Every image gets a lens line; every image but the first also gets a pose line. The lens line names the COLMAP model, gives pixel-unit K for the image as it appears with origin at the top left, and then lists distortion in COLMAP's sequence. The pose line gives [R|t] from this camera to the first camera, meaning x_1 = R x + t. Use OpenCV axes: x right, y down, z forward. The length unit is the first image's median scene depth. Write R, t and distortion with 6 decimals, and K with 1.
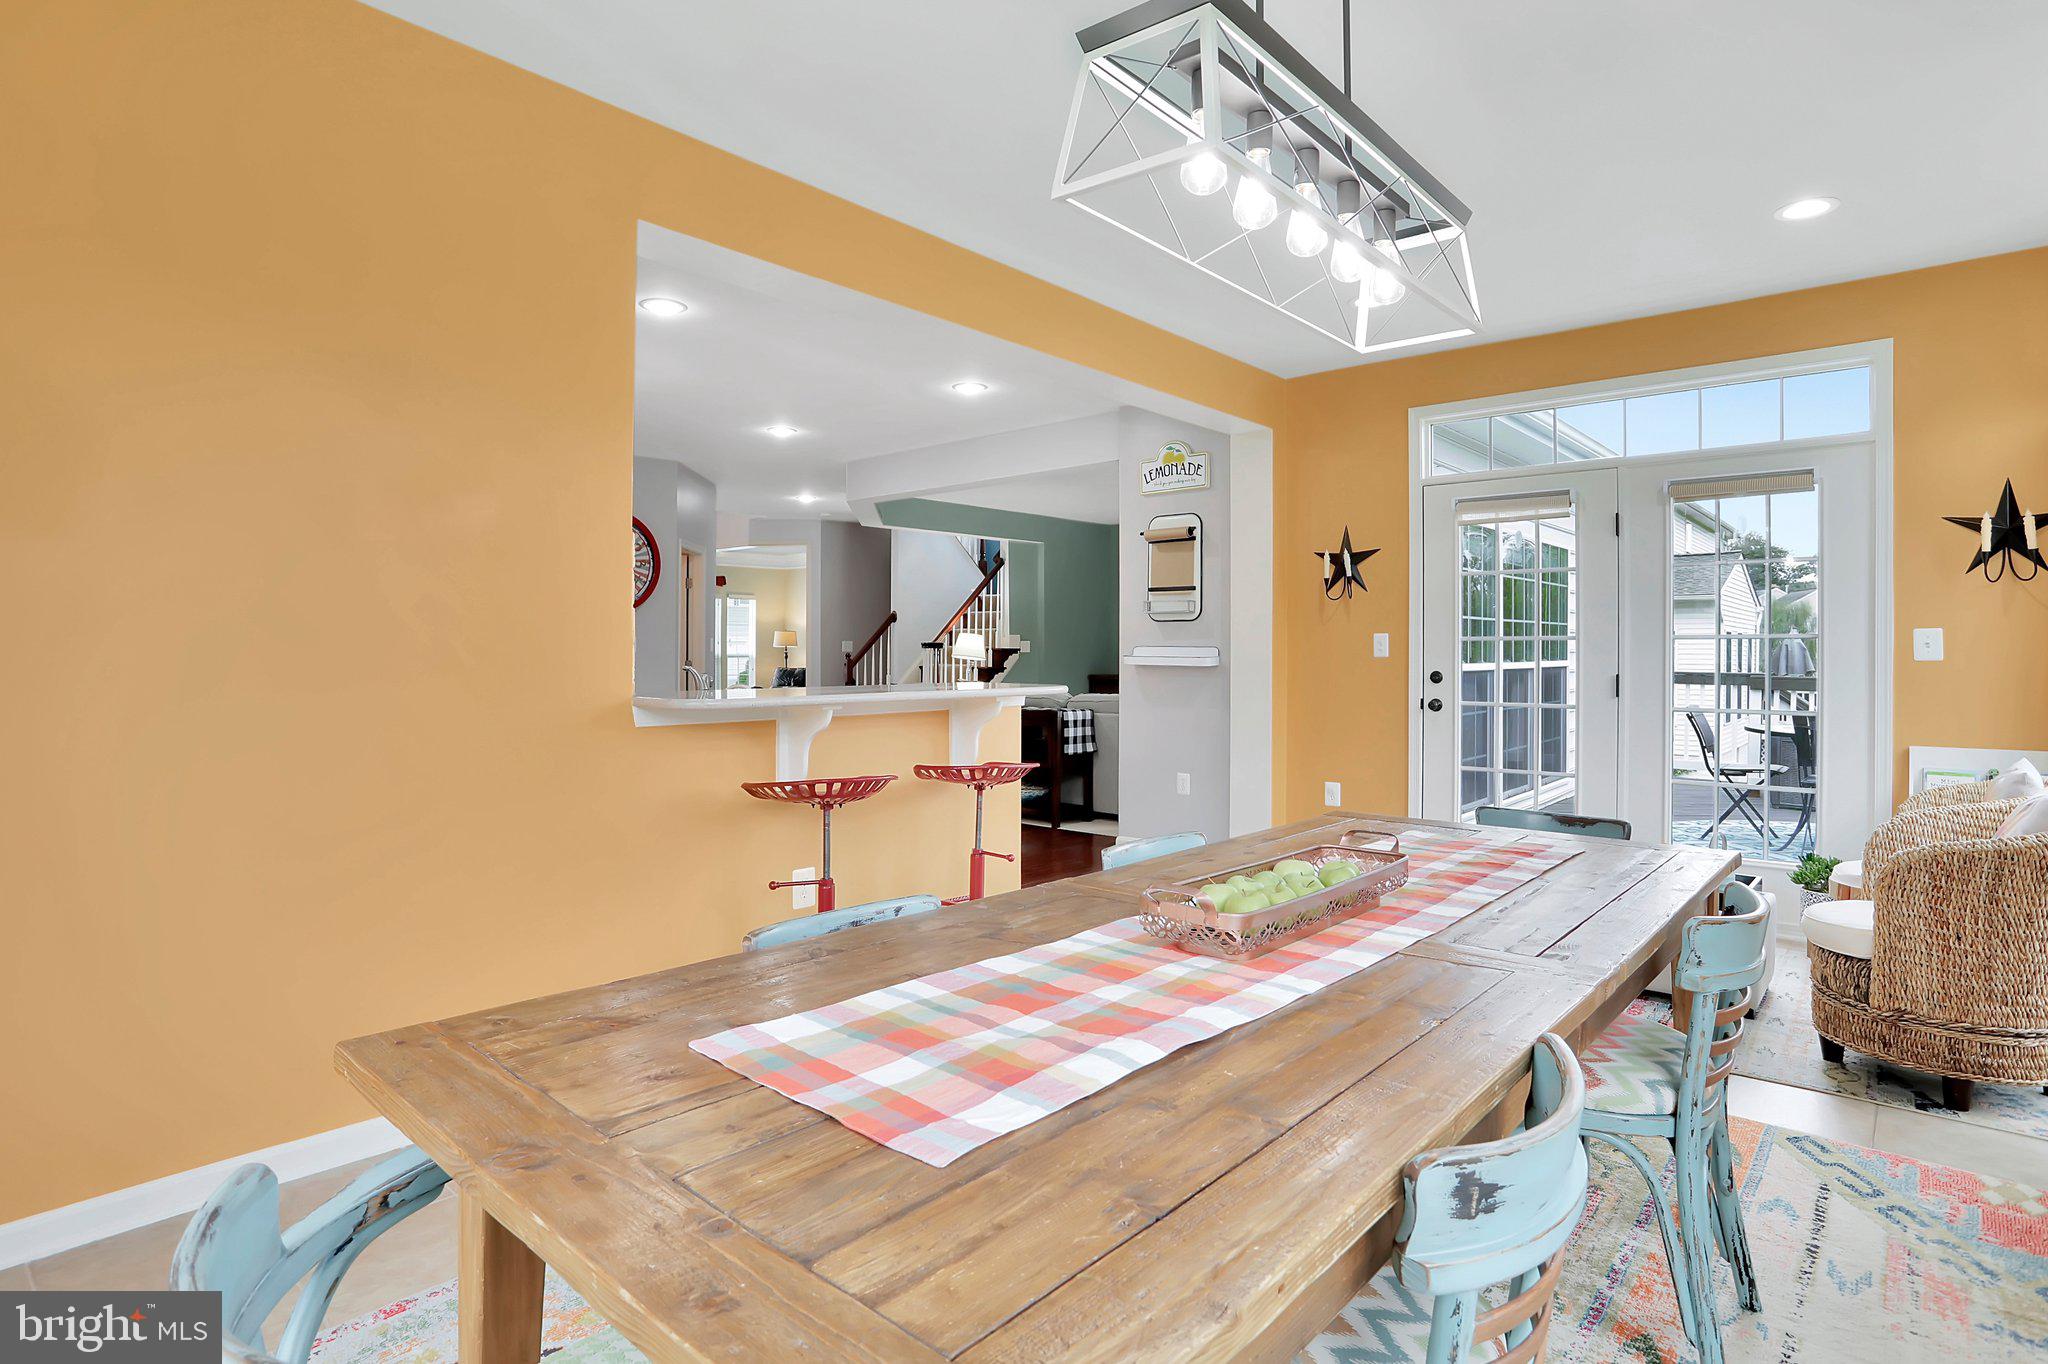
lens RADIAL K [[1061.1, 0, 1022.2], [0, 1061.1, 660.4], [0, 0, 1]] dist [-0.046421, 0.000359]
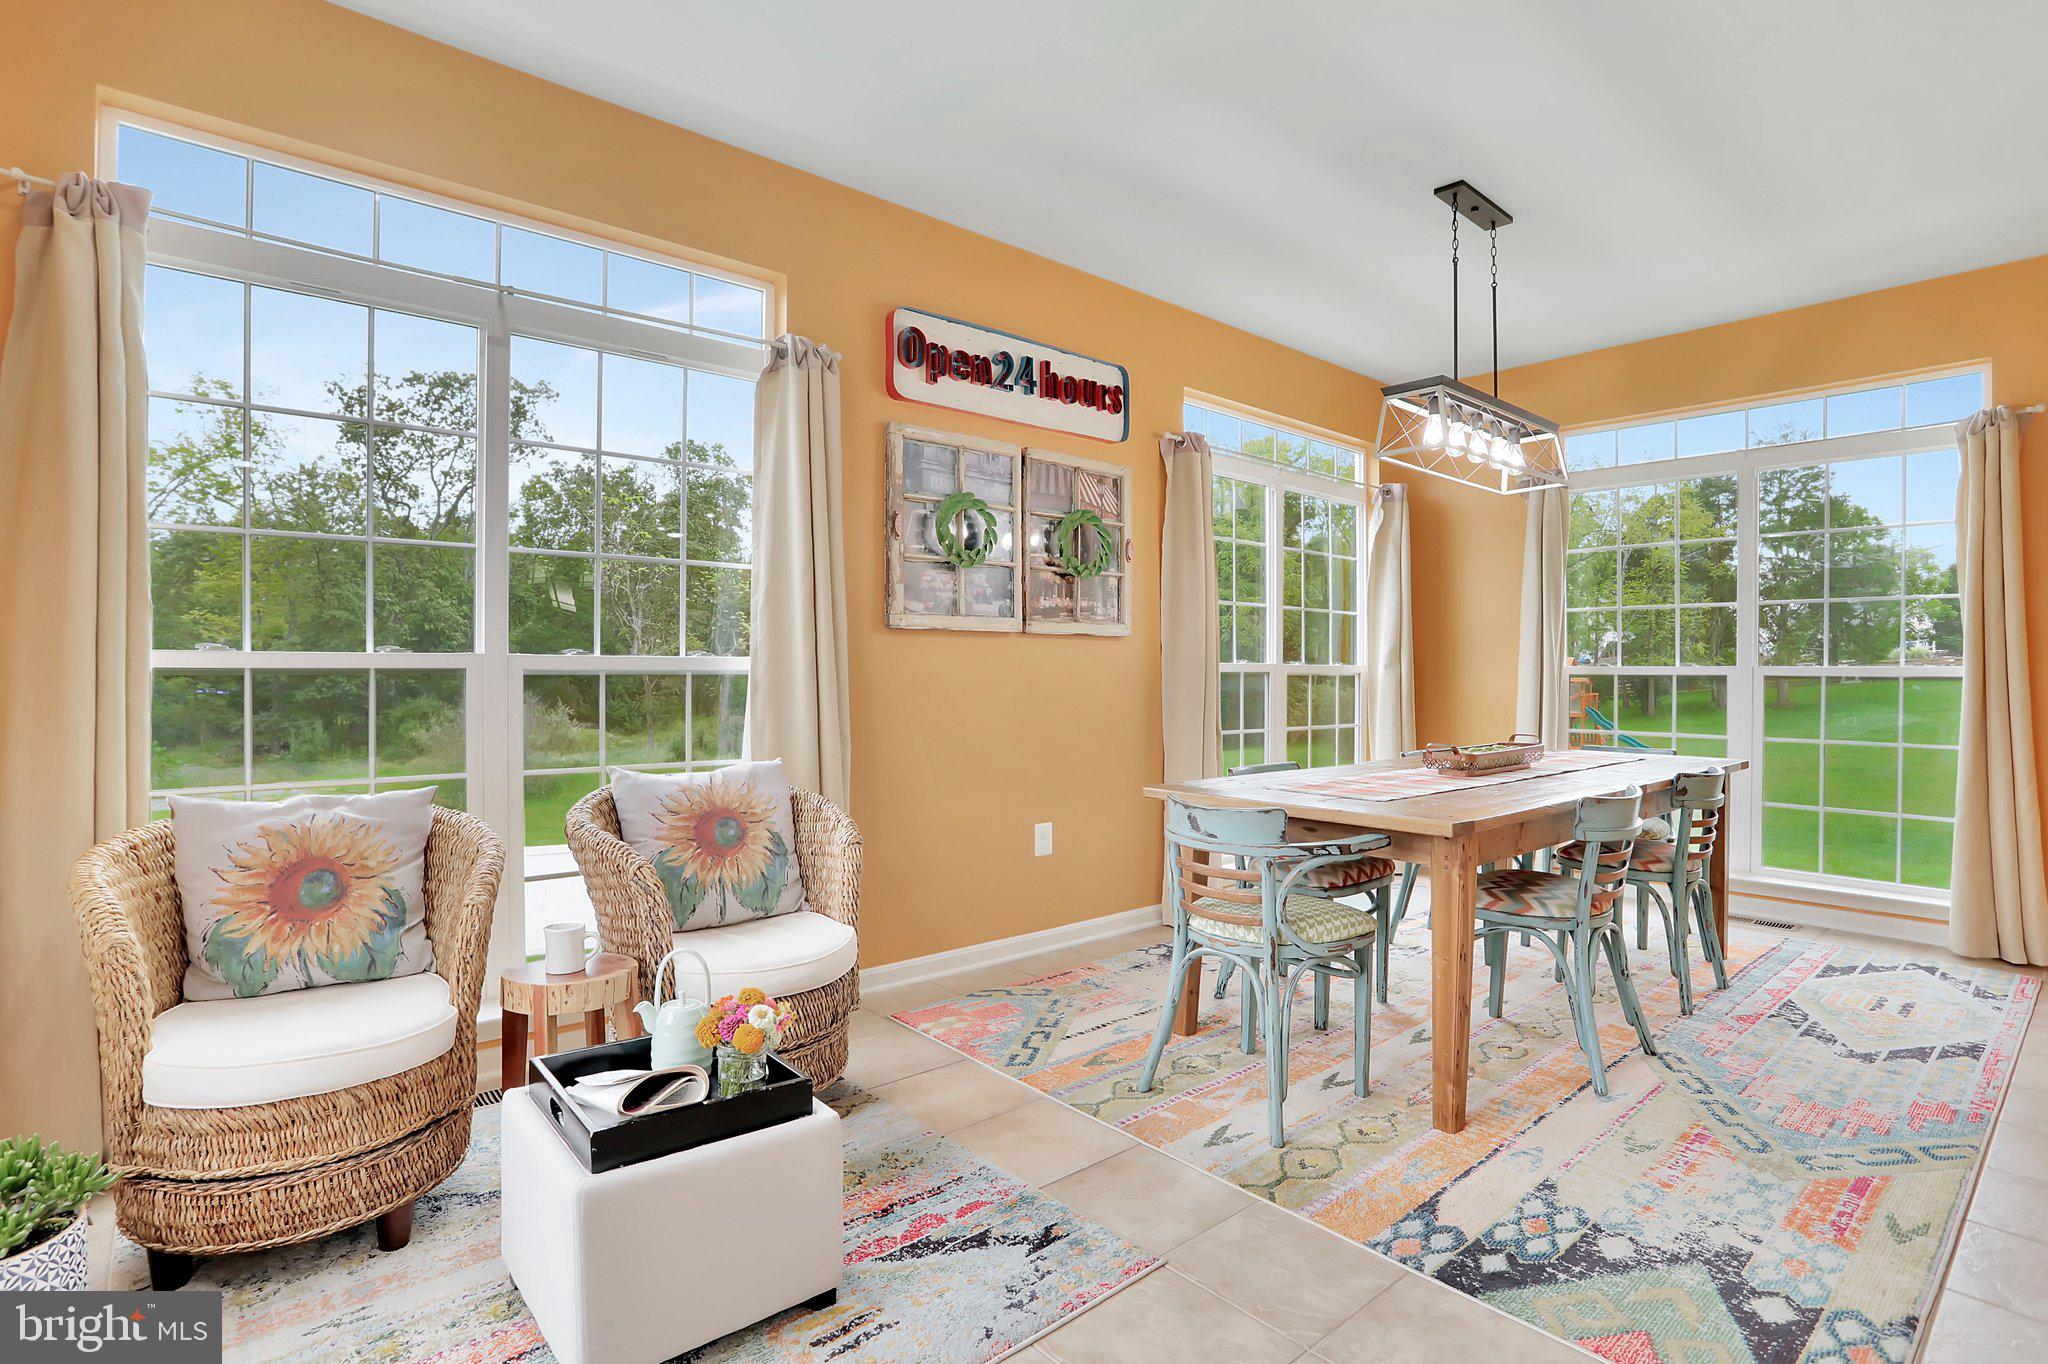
lens RADIAL K [[991.7, 0, 1028.2], [0, 991.7, 666.2], [0, 0, 1]] dist [-0.074841, 0.033301]
pose [[-0.988571, -0.011492, 0.150320, 0.237533], [-0.010918, 0.999930, 0.004640, 0.007740], [-0.150363, 0.002946, -0.988626, 0.833797]]
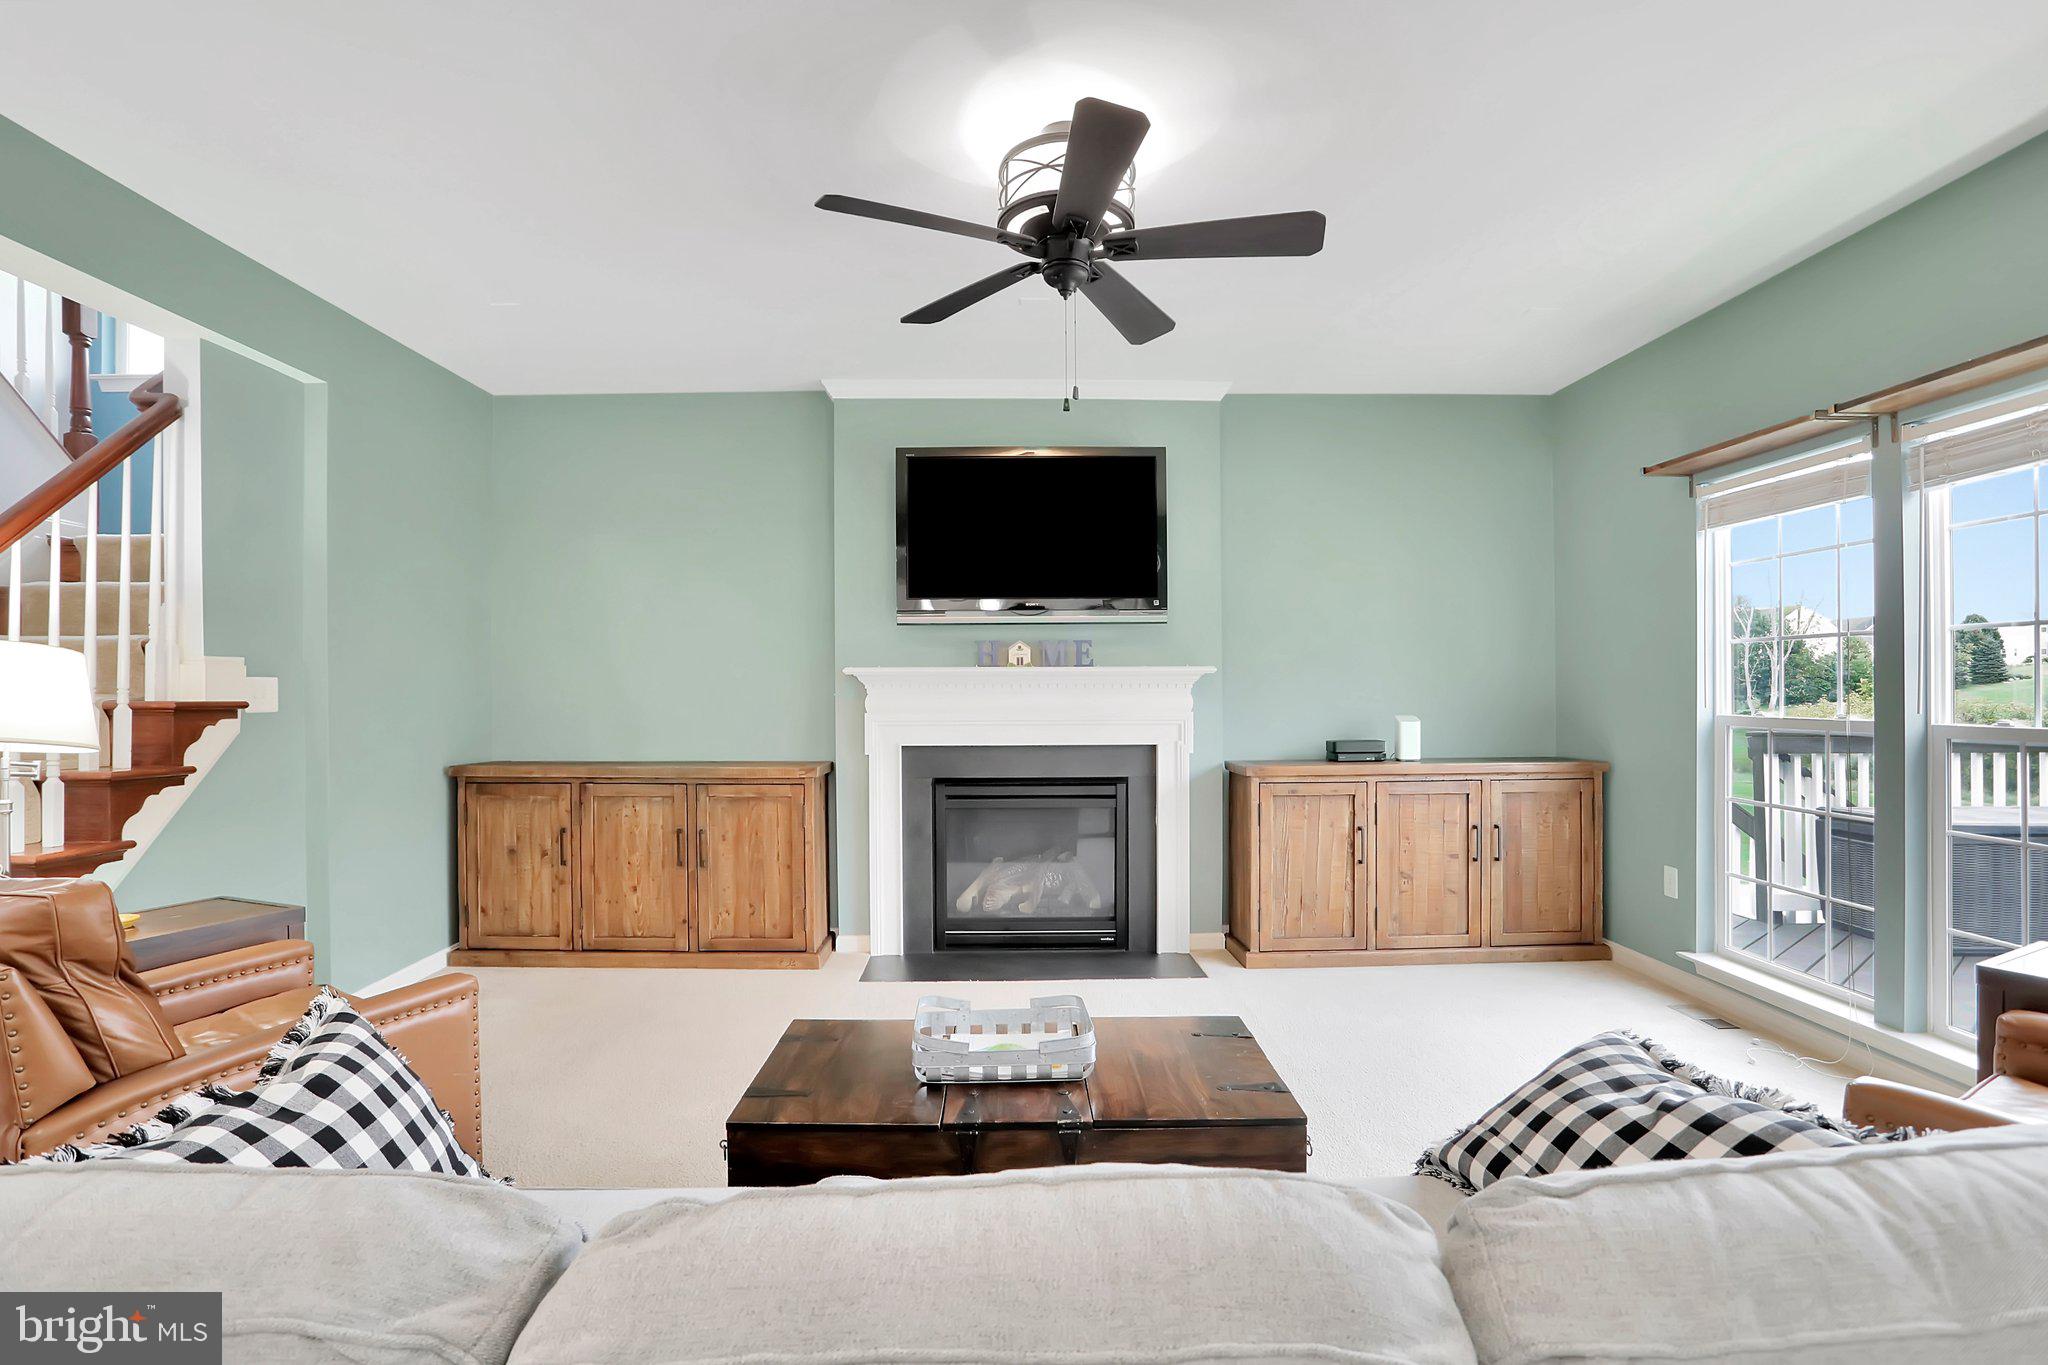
lens RADIAL K [[1015.7, 0, 1018.5], [0, 1015.7, 687.1], [0, 0, 1]] dist [-0.081315, 0.036028]
pose [[0.740779, -0.008208, 0.671699, -0.050523], [0.015385, 0.999870, -0.004749, -0.020266], [-0.671573, 0.013852, 0.740809, 1.215197]]
